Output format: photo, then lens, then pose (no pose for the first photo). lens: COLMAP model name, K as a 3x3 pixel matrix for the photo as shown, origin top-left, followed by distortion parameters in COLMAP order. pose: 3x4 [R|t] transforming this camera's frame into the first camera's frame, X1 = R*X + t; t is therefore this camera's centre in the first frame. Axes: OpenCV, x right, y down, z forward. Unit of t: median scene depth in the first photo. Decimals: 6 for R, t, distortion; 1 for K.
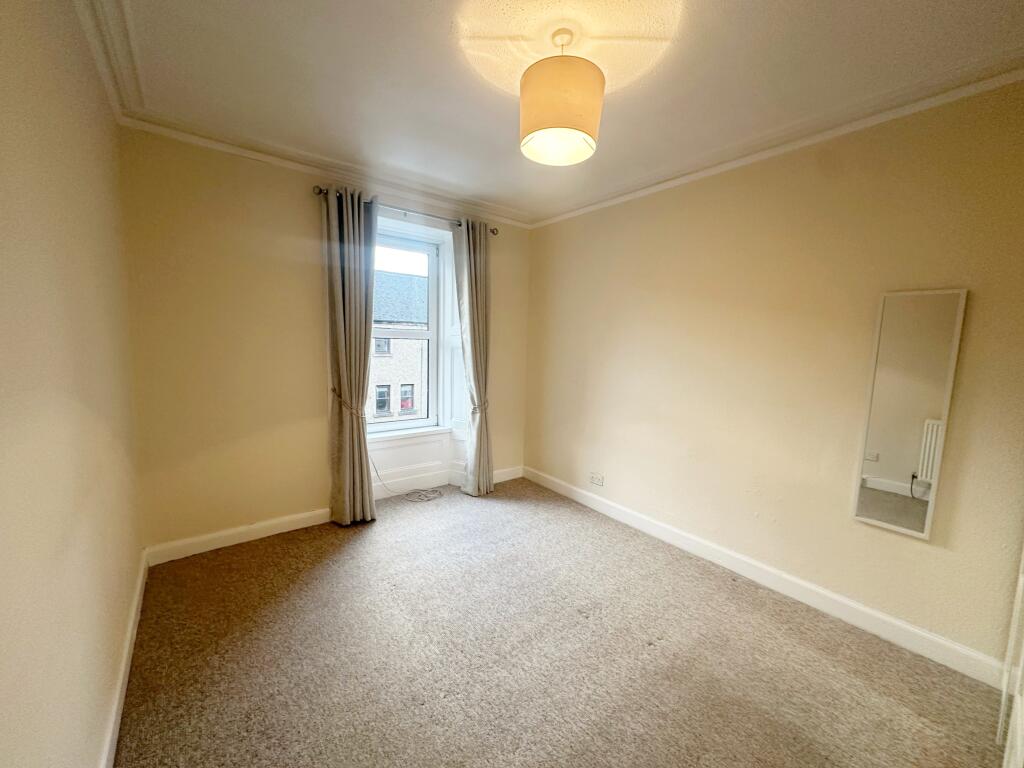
lens RADIAL K [[408.4, 0, 512.0], [0, 408.4, 388.1], [0, 0, 1]] dist [0.002355, -0.000367]
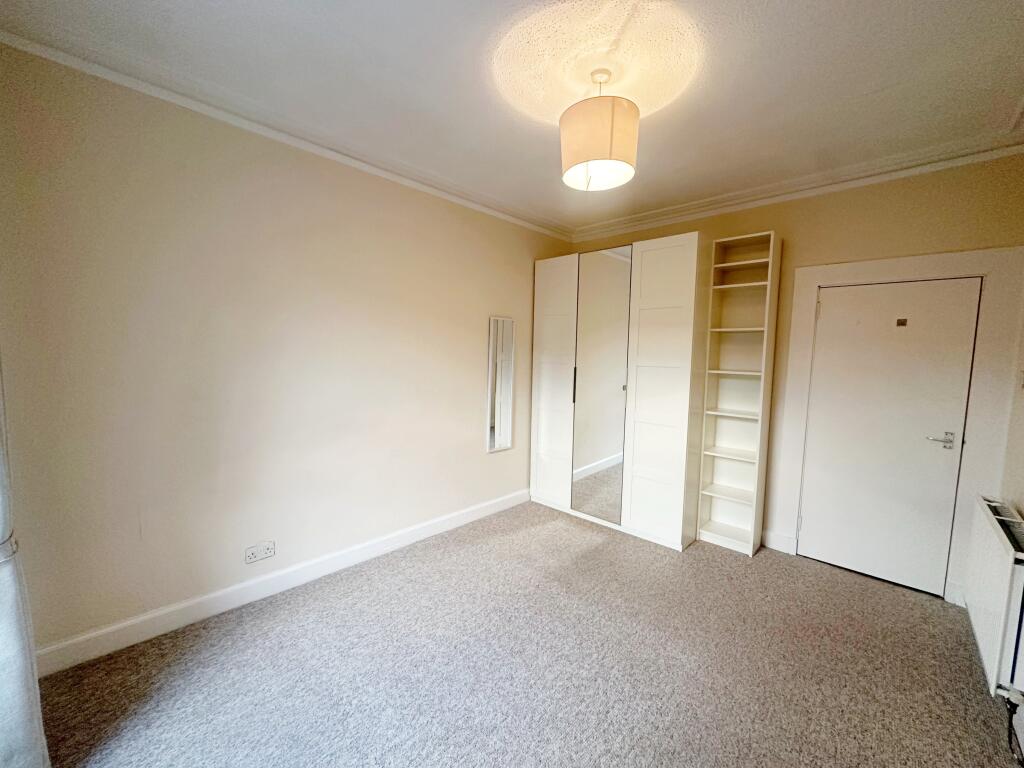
lens RADIAL K [[408.4, 0, 512.0], [0, 408.4, 382.7], [0, 0, 1]] dist [0.002355, -0.000367]
pose [[-0.149996, -0.107928, 0.982778, -0.600364], [0.077658, 0.989667, 0.120537, -0.118244], [-0.985632, 0.094400, -0.140065, 0.863119]]
